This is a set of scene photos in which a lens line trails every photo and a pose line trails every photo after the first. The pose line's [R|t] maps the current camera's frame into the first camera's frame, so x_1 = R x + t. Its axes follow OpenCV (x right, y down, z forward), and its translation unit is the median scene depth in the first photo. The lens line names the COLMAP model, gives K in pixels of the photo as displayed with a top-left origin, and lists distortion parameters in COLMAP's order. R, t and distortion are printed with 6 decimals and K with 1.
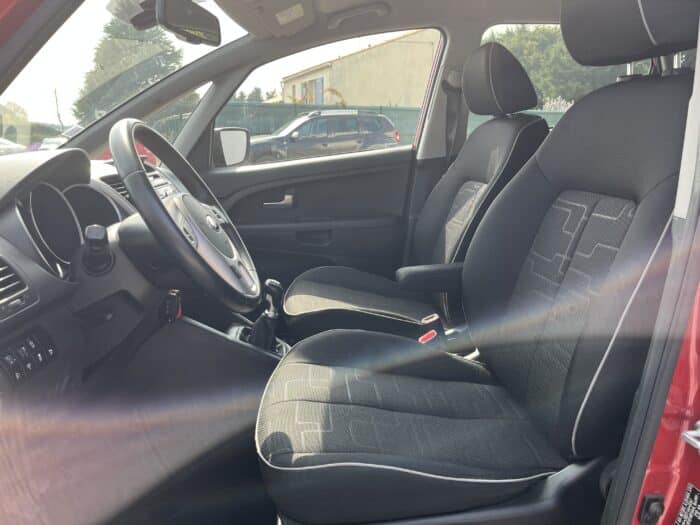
lens RADIAL K [[531.1, 0, 347.4], [0, 531.1, 259.5], [0, 0, 1]] dist [0.064212, -0.094496]
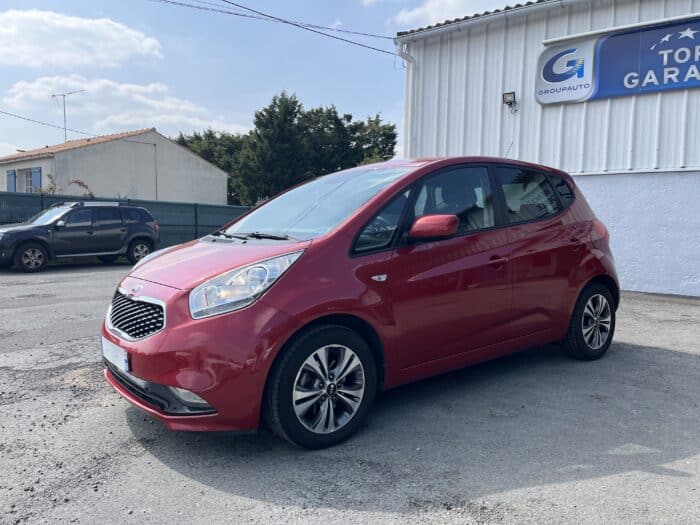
lens RADIAL K [[531.1, 0, 351.9], [0, 531.1, 265.3], [0, 0, 1]] dist [0.064212, -0.094496]
pose [[0.837630, -0.029457, 0.545444, -0.183325], [0.114896, 0.985707, -0.123209, 0.039558], [-0.534018, 0.165873, 0.829042, -0.151213]]
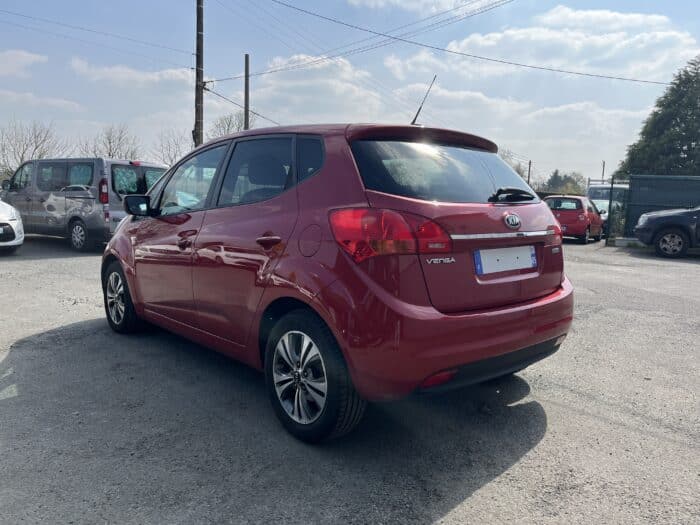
lens RADIAL K [[531.1, 0, 351.6], [0, 531.1, 264.1], [0, 0, 1]] dist [0.064212, -0.094496]
pose [[0.586838, 0.127872, -0.799543, 0.288417], [-0.218968, 0.975721, -0.004666, 0.006988], [0.779534, 0.177812, 0.600590, -0.061964]]
